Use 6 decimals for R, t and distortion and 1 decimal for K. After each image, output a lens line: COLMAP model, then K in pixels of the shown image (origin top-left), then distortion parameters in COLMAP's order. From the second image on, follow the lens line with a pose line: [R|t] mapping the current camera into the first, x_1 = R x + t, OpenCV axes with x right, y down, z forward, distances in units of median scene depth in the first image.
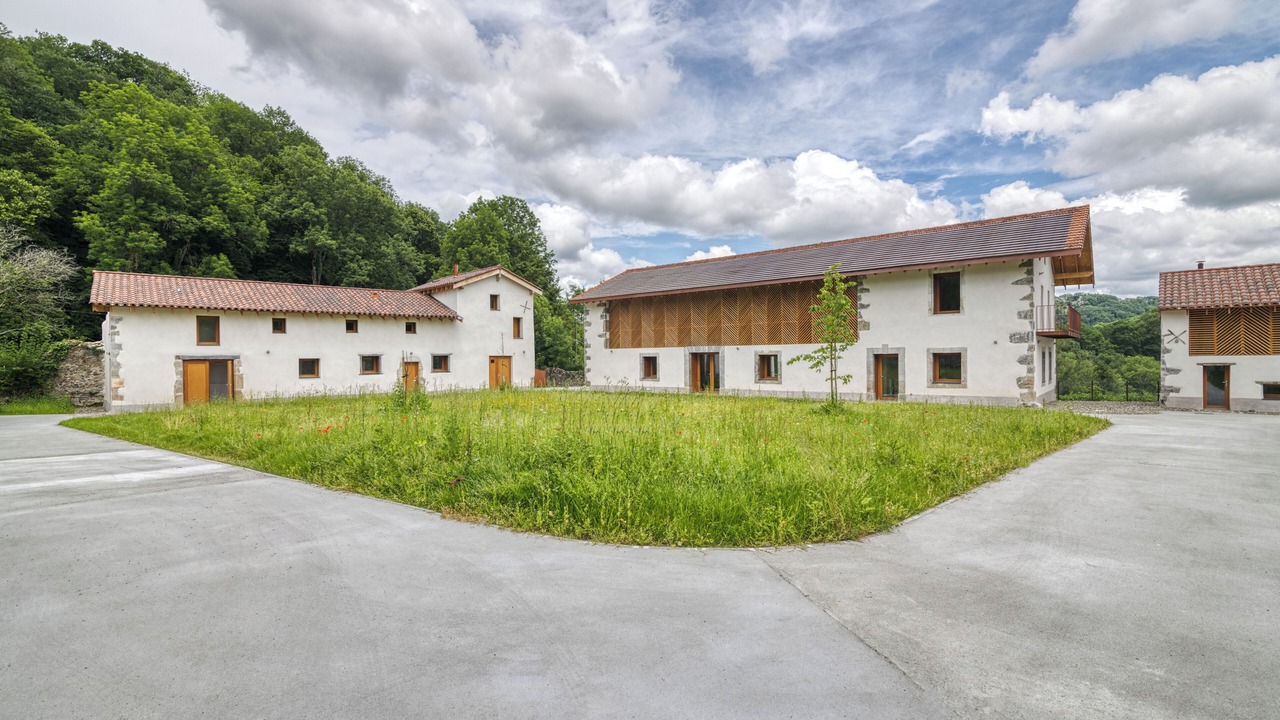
lens RADIAL K [[587.7, 0, 642.6], [0, 587.7, 337.9], [0, 0, 1]] dist [-0.001894, -0.000057]
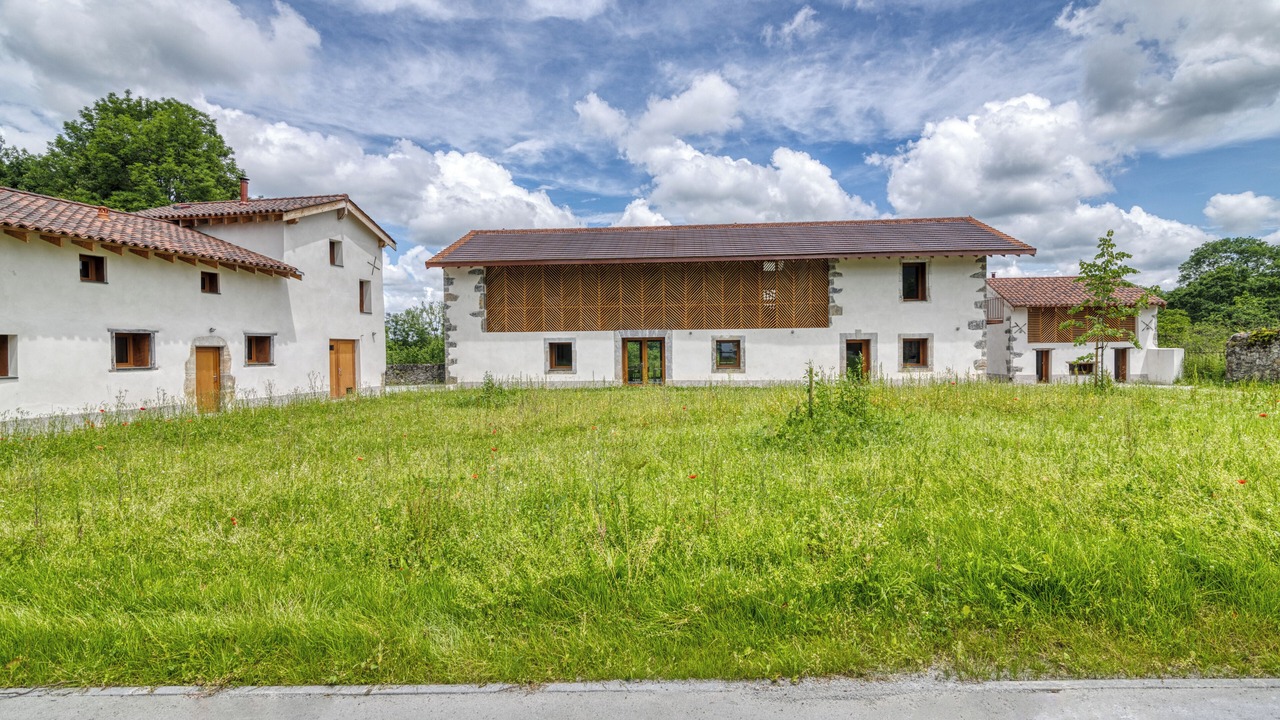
lens RADIAL K [[599.6, 0, 640.0], [0, 599.6, 360.0], [0, 0, 1]] dist [0.001459, 0.000056]
pose [[0.808944, -0.005944, 0.587855, -0.397329], [-0.017572, 0.999258, 0.034284, 0.027593], [-0.587623, -0.038063, 0.808239, 0.317533]]
